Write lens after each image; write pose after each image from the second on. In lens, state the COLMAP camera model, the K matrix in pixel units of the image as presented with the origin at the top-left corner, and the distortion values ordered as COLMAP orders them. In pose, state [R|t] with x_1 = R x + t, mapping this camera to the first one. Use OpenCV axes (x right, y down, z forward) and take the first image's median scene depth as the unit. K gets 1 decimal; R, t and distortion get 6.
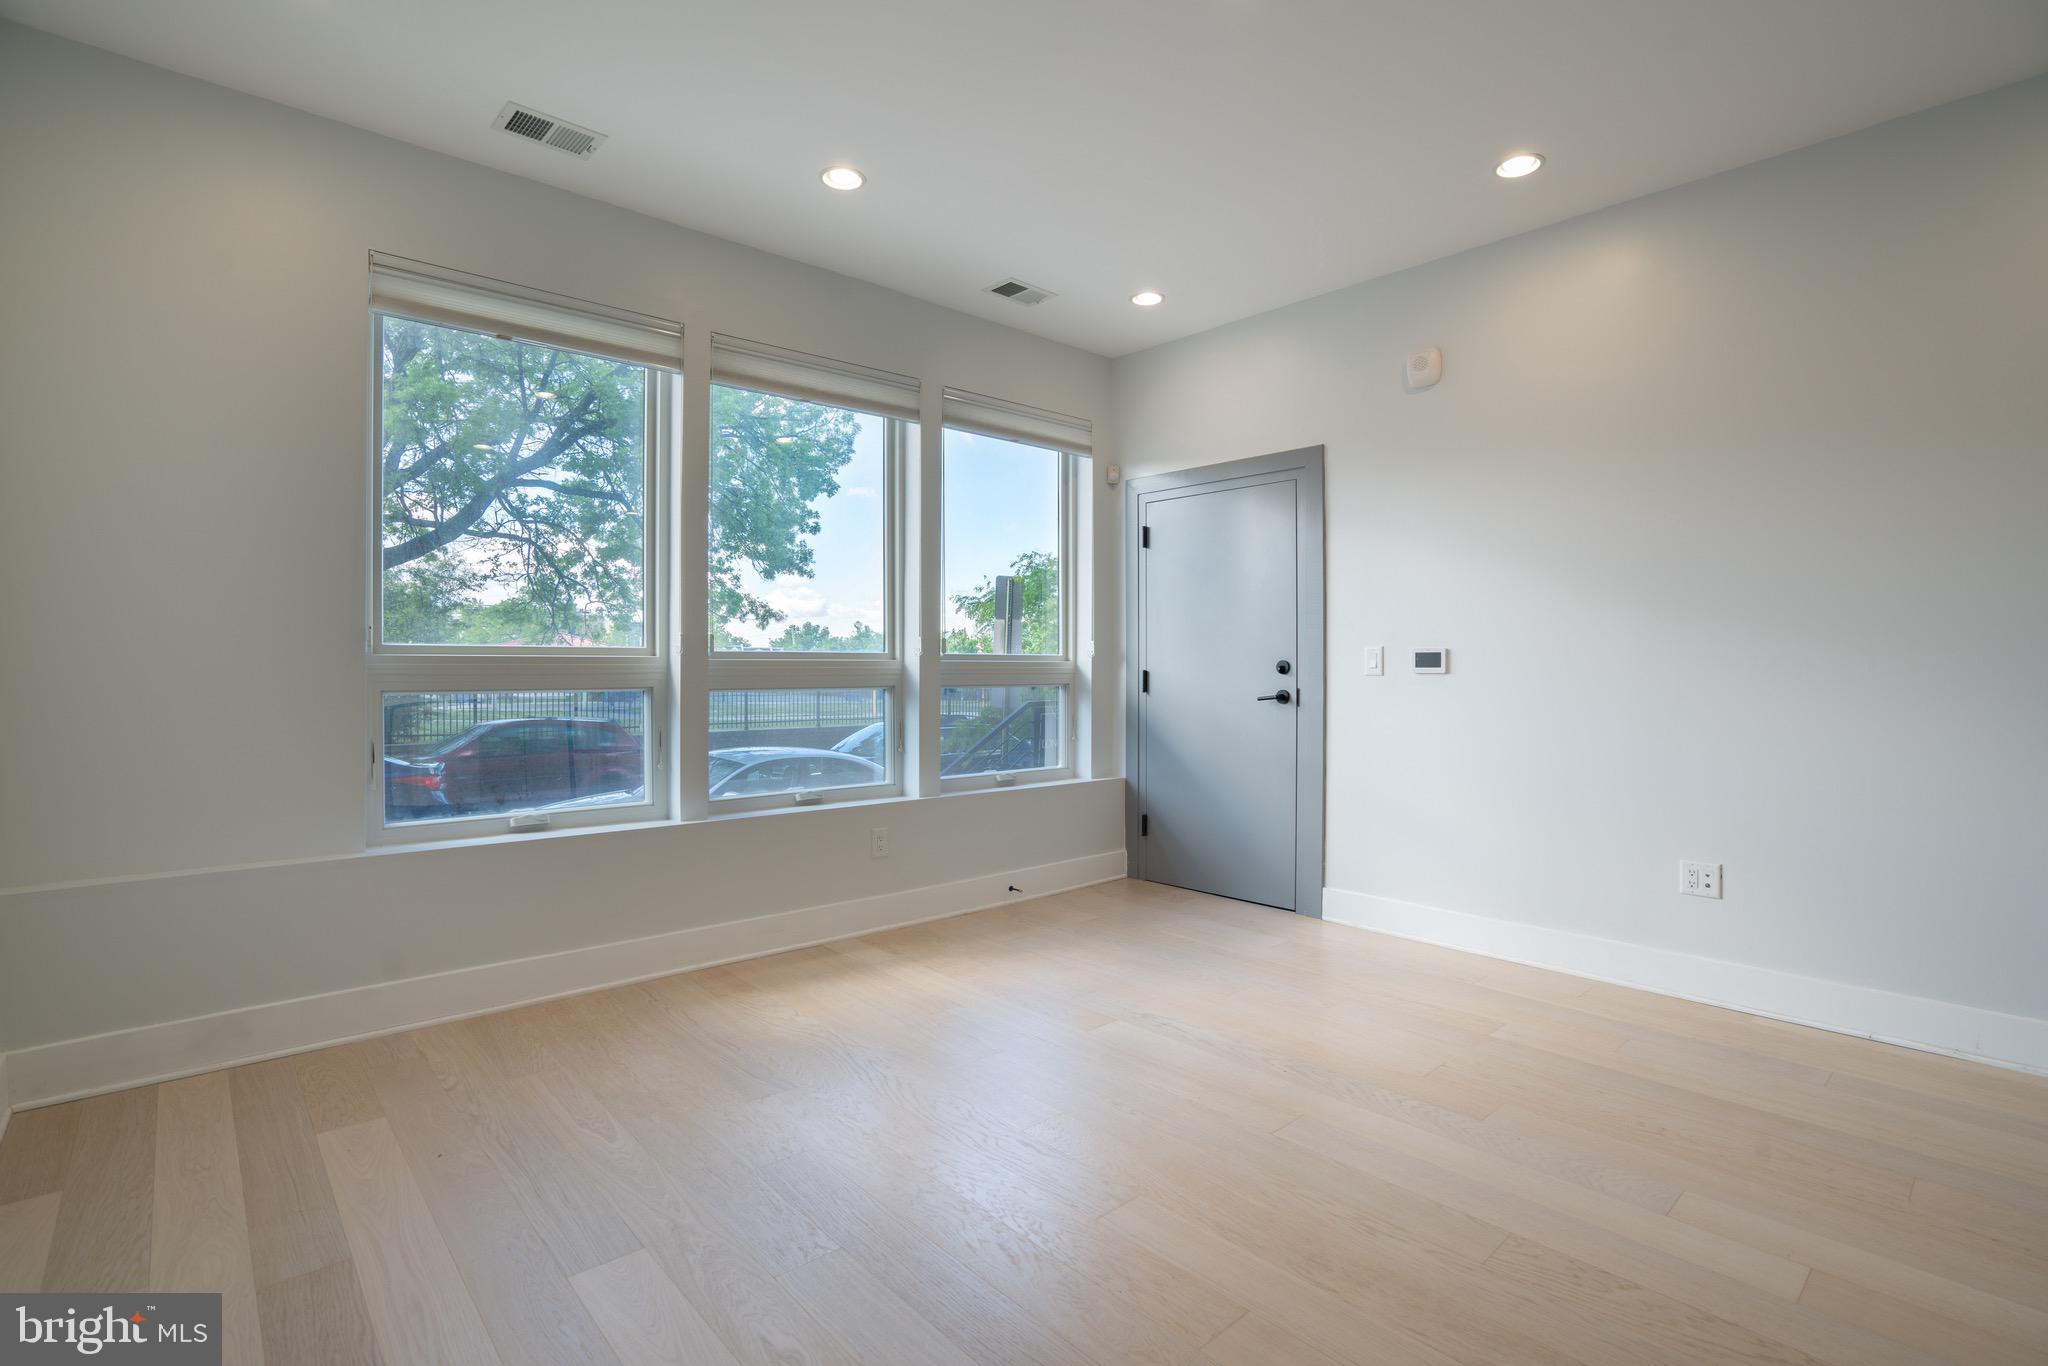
lens RADIAL K [[968.7, 0, 1017.4], [0, 968.7, 682.8], [0, 0, 1]] dist [-0.021375, 0.001596]
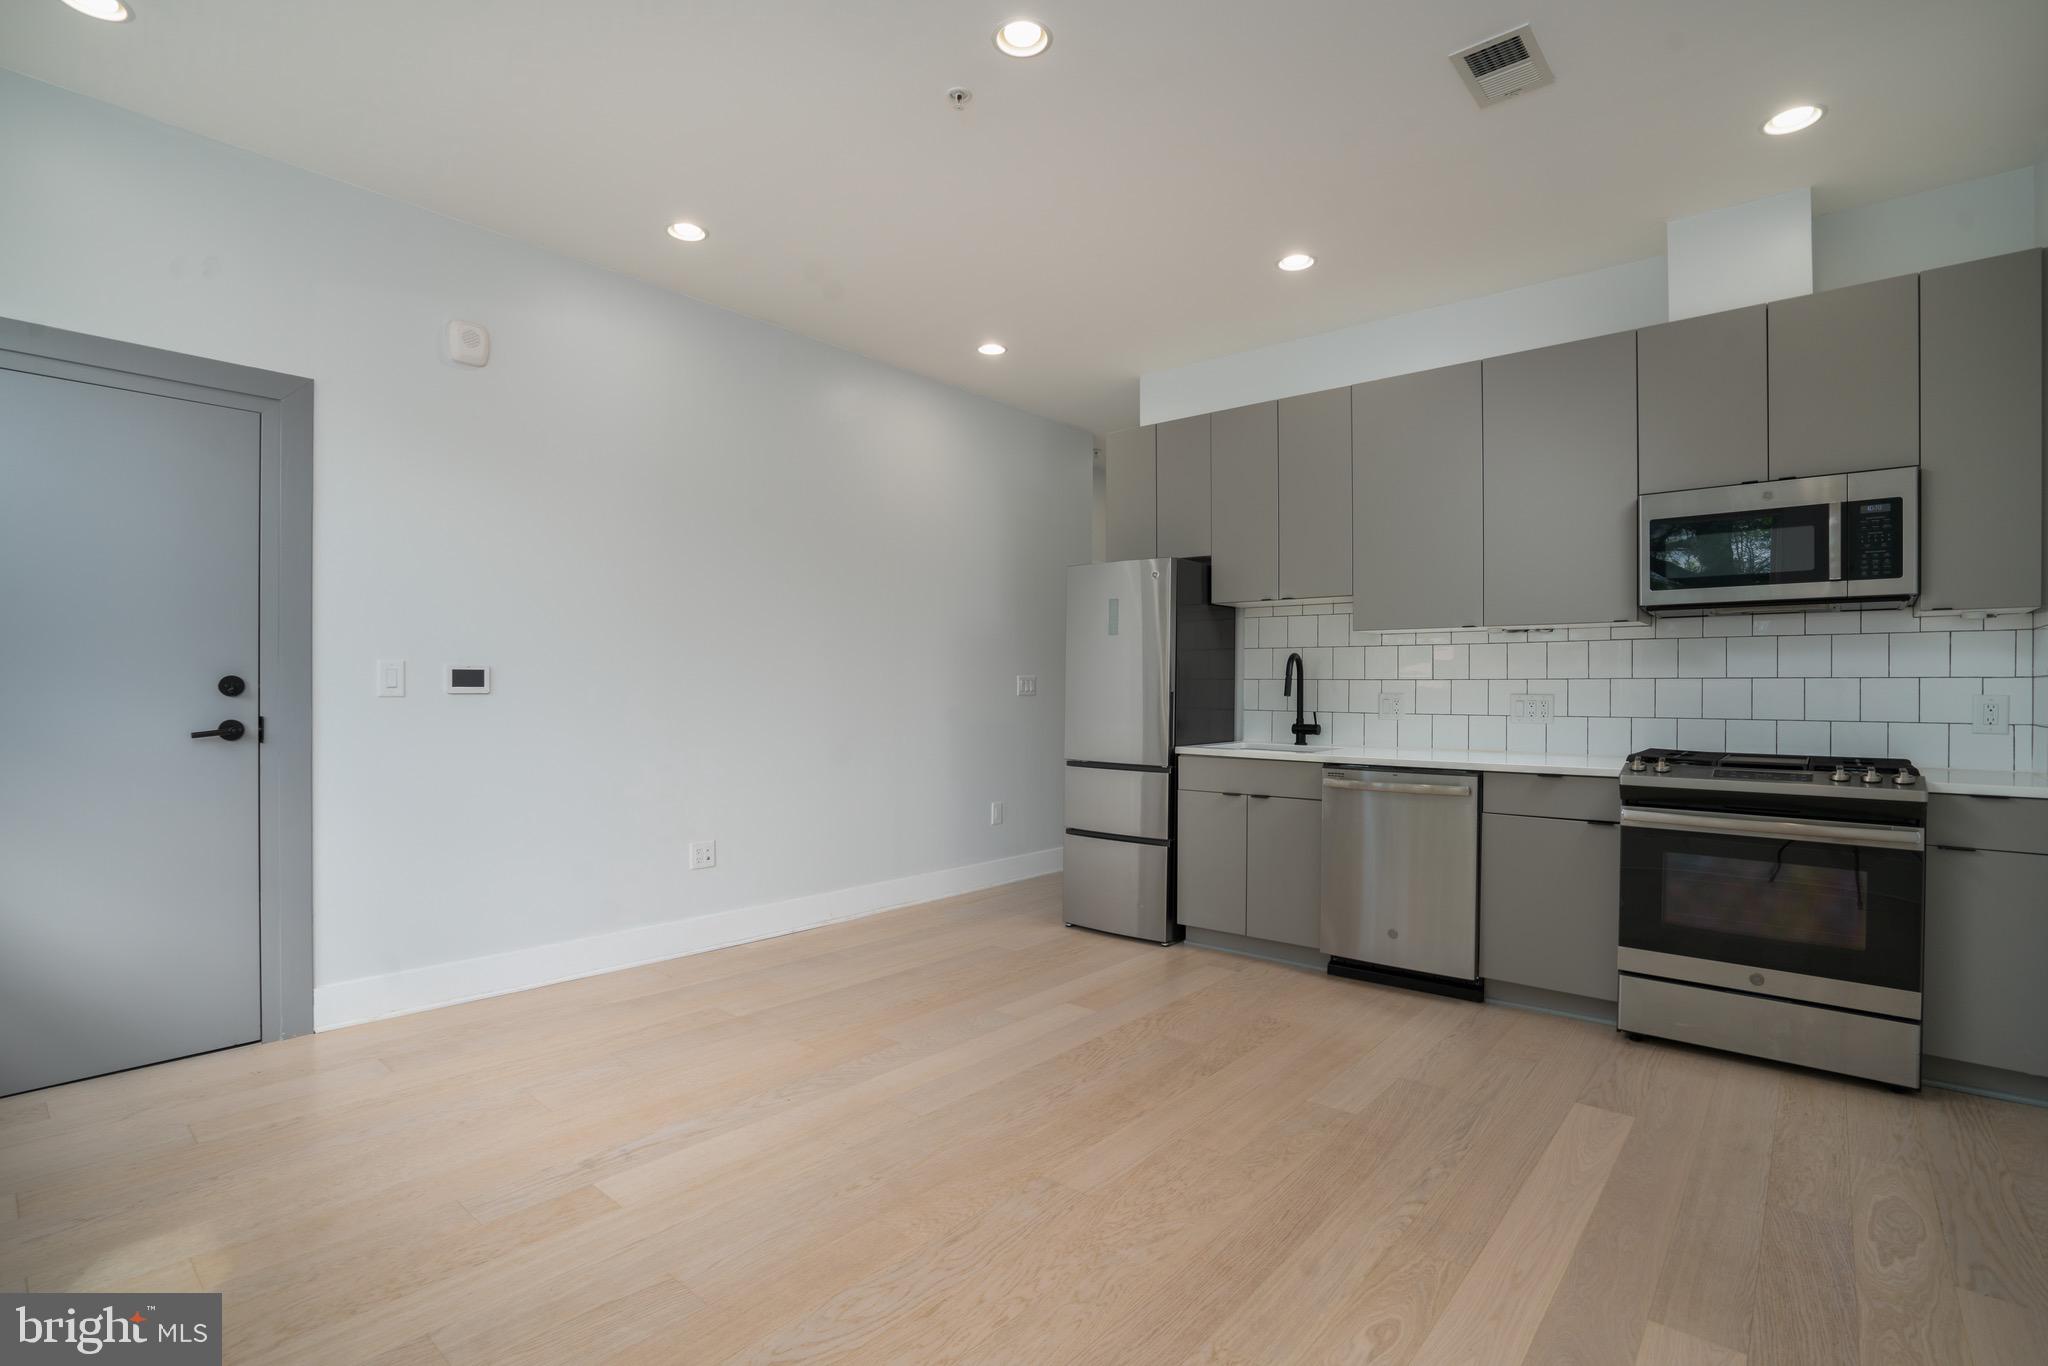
lens RADIAL K [[968.7, 0, 1019.1], [0, 968.7, 689.8], [0, 0, 1]] dist [-0.021375, 0.001596]
pose [[-0.125356, -0.001164, 0.992111, -0.502225], [0.010772, 0.999939, 0.002534, -0.010003], [-0.992053, 0.011005, -0.125336, 0.613097]]
